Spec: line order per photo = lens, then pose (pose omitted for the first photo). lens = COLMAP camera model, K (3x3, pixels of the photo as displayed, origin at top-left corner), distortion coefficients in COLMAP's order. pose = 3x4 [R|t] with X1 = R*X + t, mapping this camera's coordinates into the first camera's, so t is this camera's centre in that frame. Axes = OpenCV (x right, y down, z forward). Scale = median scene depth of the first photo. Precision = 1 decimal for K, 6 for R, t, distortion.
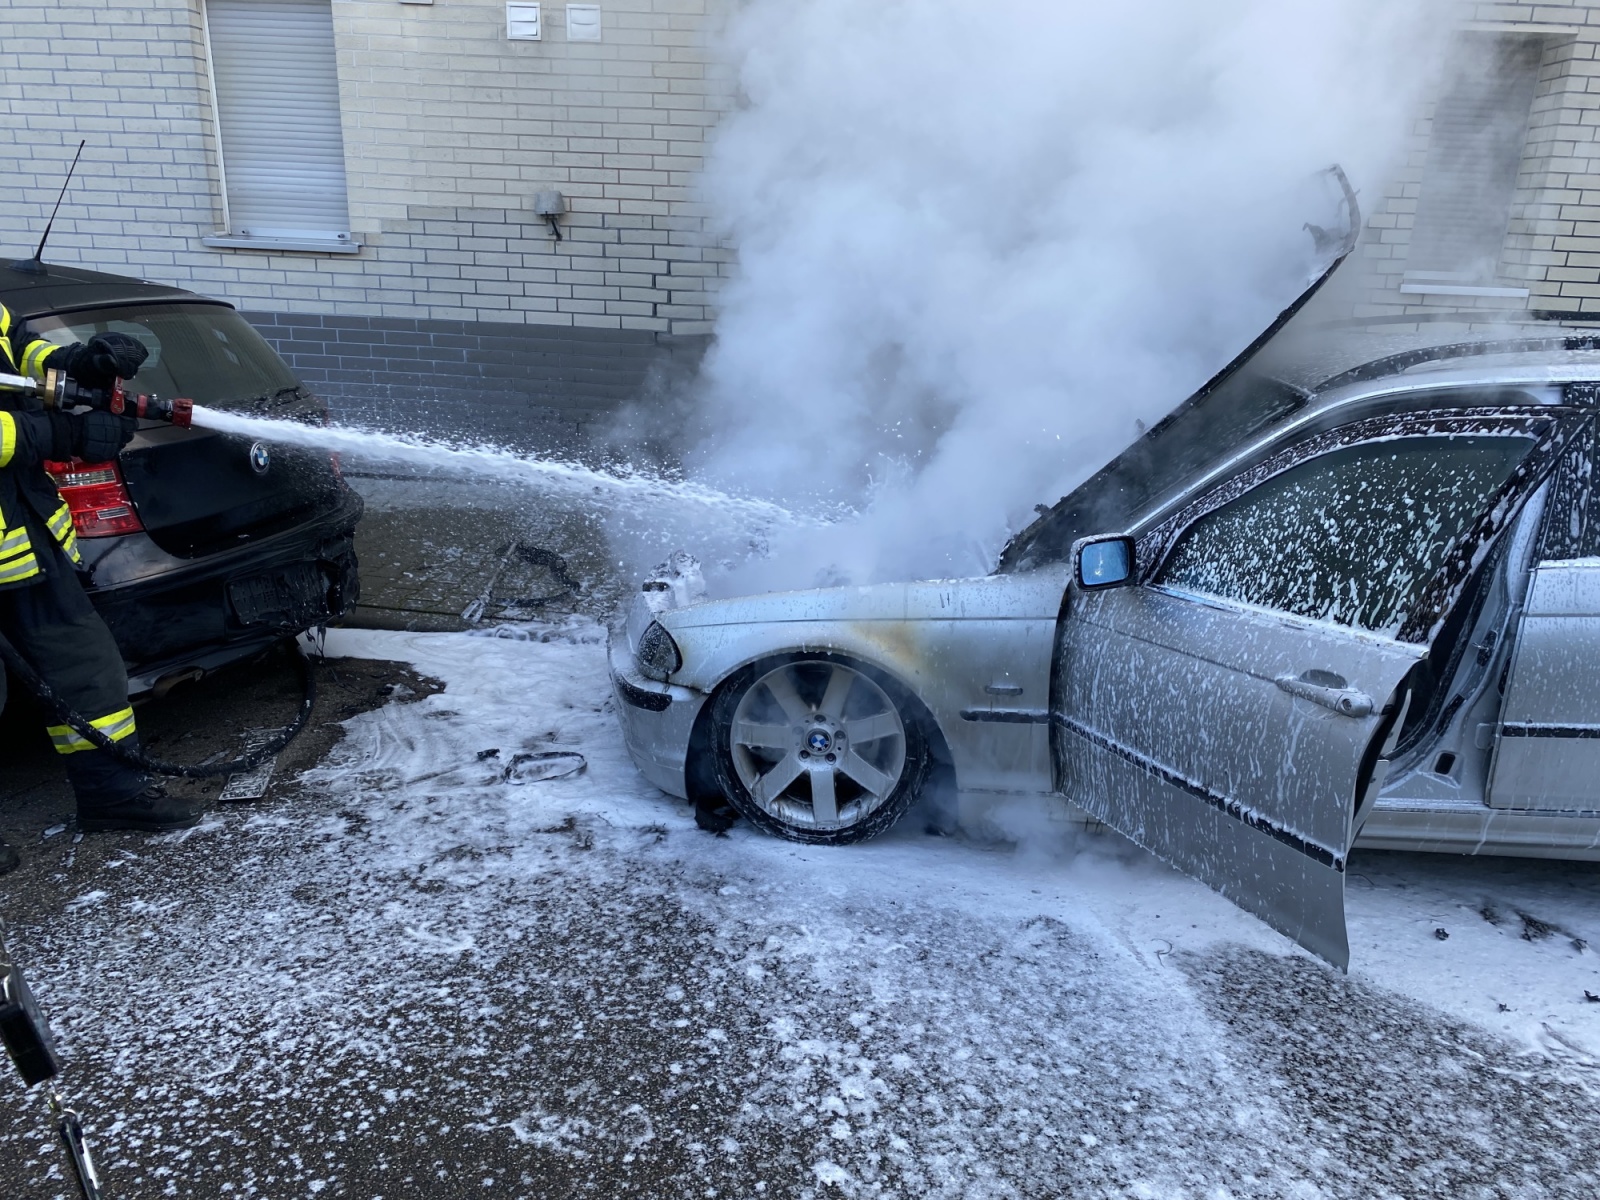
lens RADIAL K [[1226.5, 0, 798.3], [0, 1226.5, 517.2], [0, 0, 1]] dist [0.050643, -0.044182]
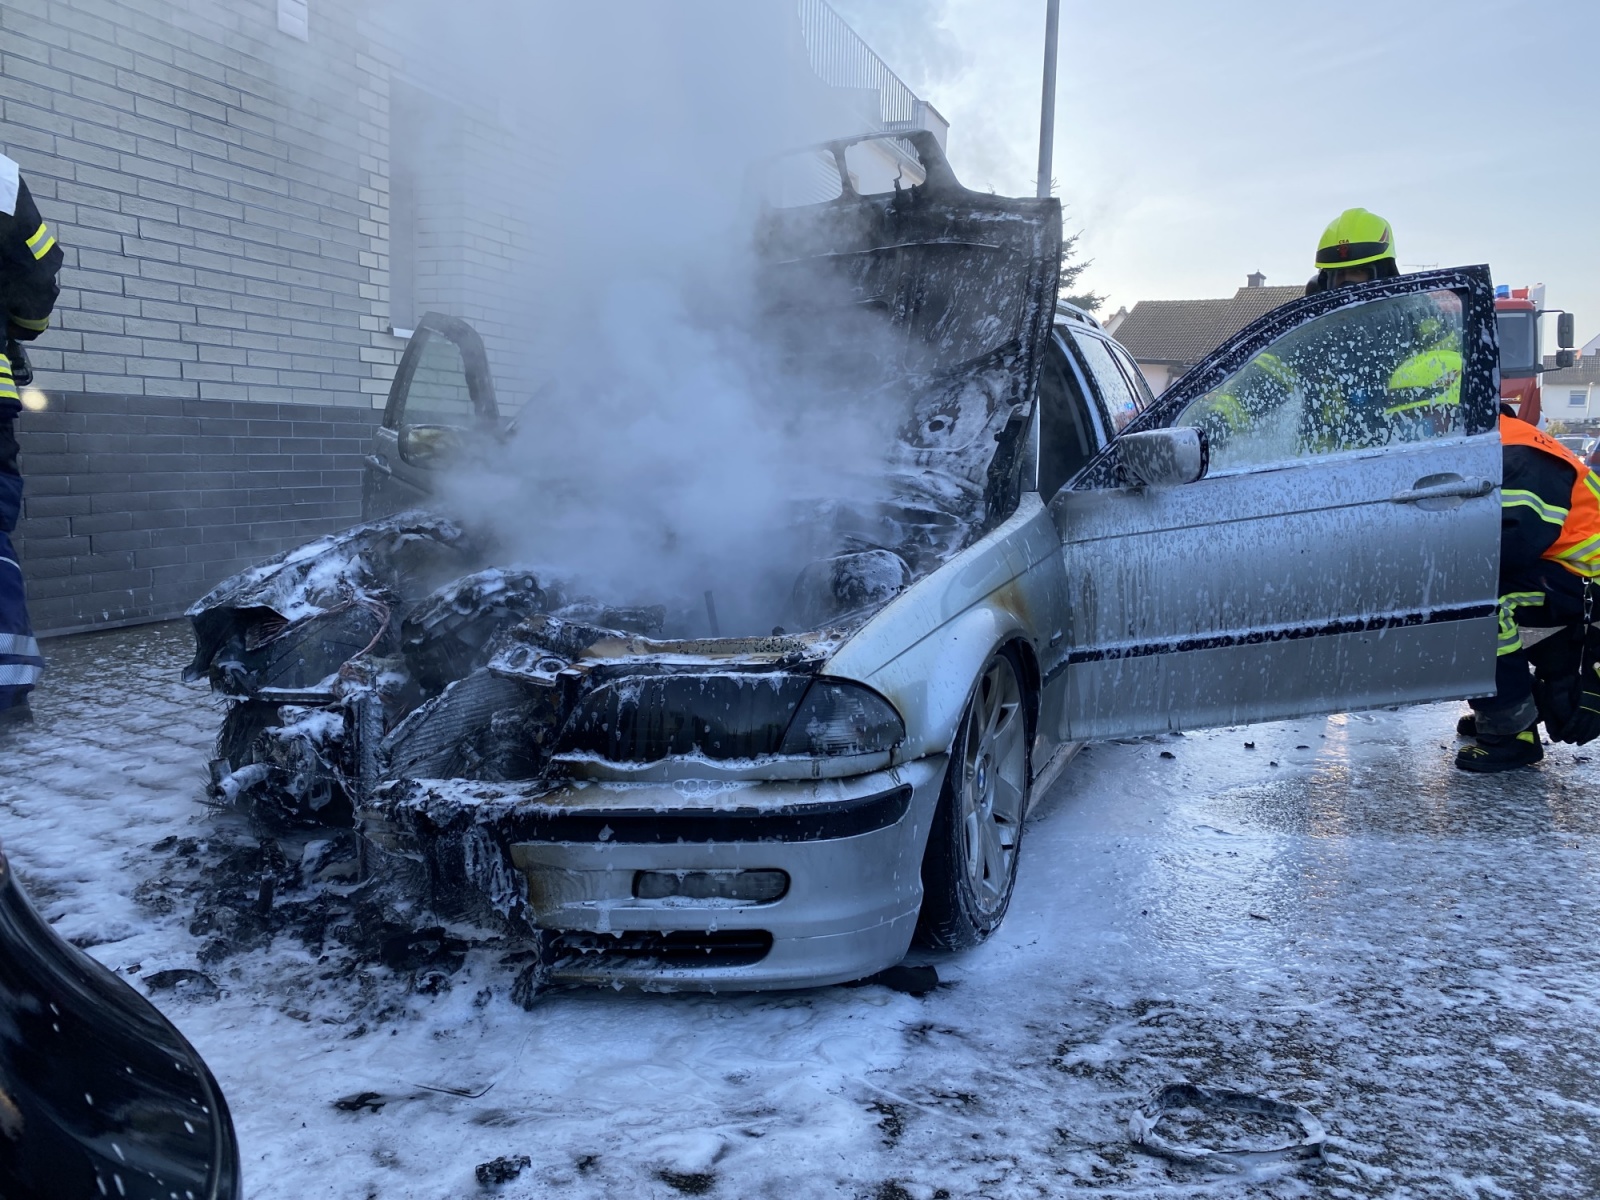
lens RADIAL K [[1226.5, 0, 798.3], [0, 1226.5, 517.2], [0, 0, 1]] dist [0.050643, -0.044182]
pose [[0.283651, -0.089075, 0.954782, -0.901905], [0.216636, 0.975888, 0.026685, -0.008330], [-0.934137, 0.199271, 0.296108, 1.136979]]
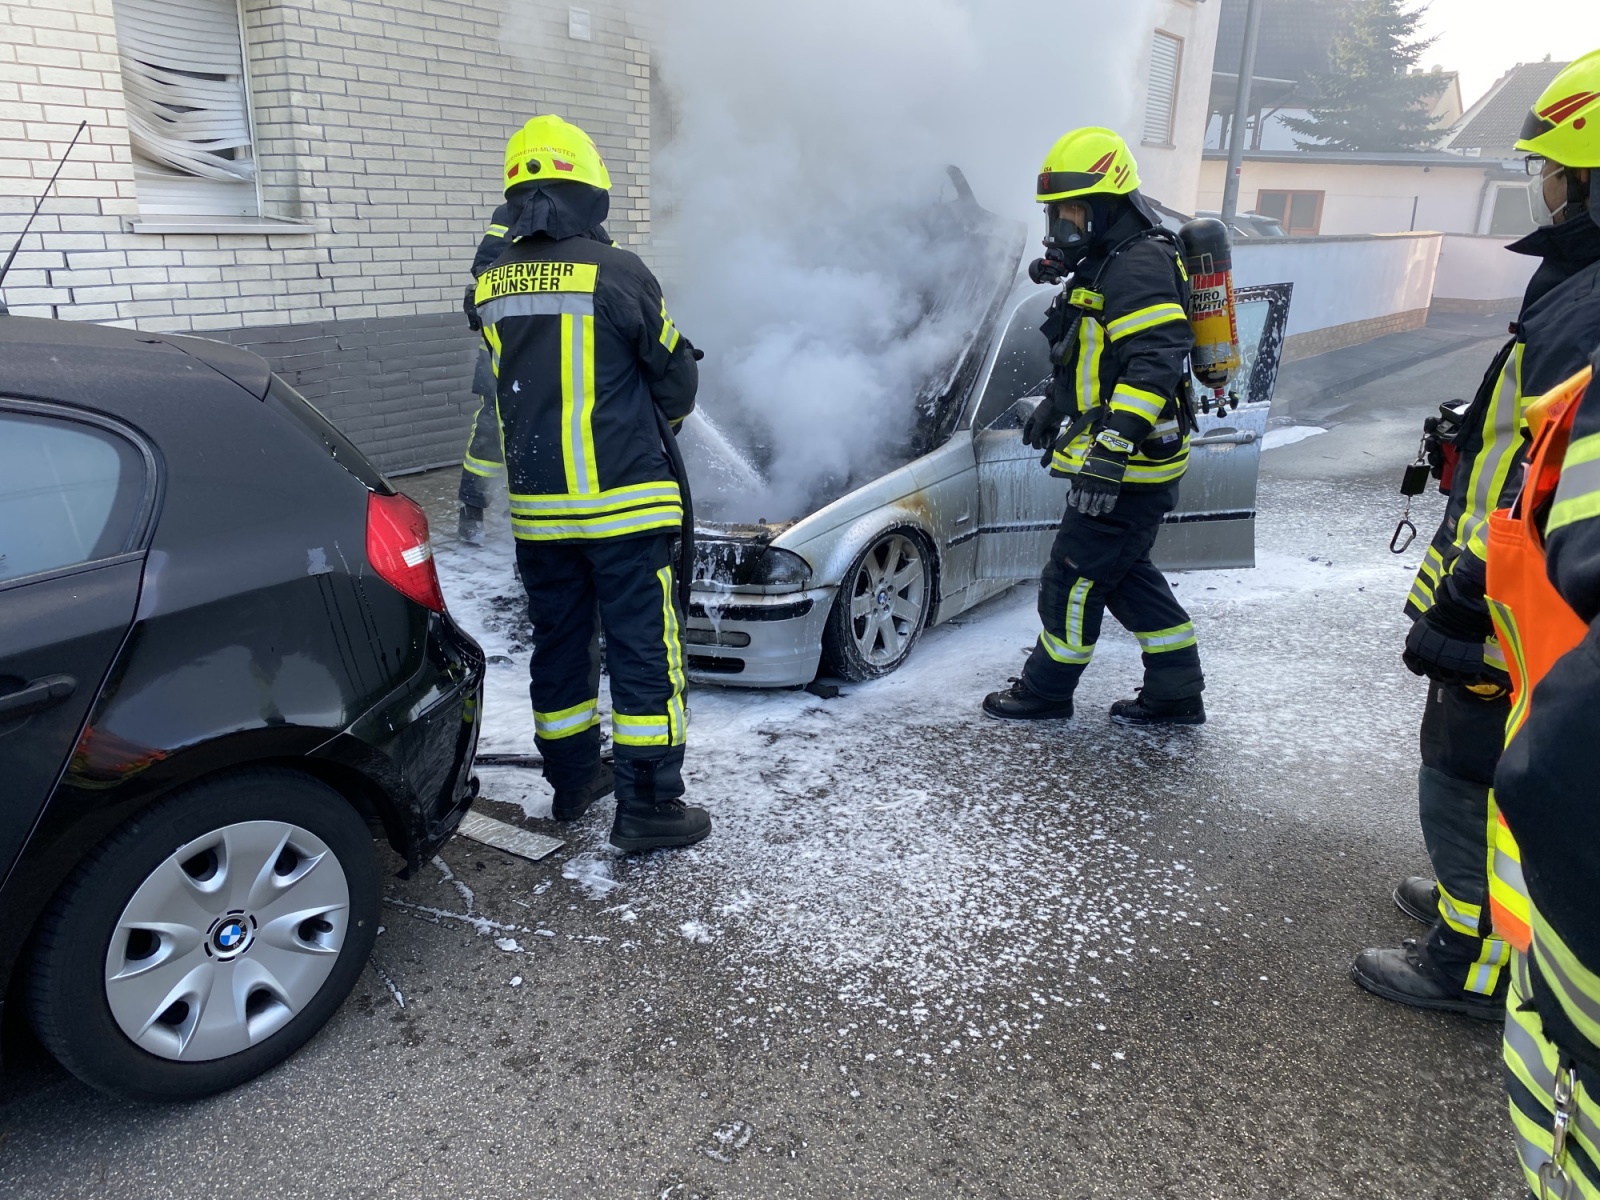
lens RADIAL K [[1226.5, 0, 798.3], [0, 1226.5, 517.2], [0, 0, 1]] dist [0.050643, -0.044182]
pose [[0.517155, -0.230611, 0.824239, -1.479360], [0.205796, 0.968269, 0.141785, -0.147076], [-0.830782, 0.096300, 0.548204, 0.445749]]
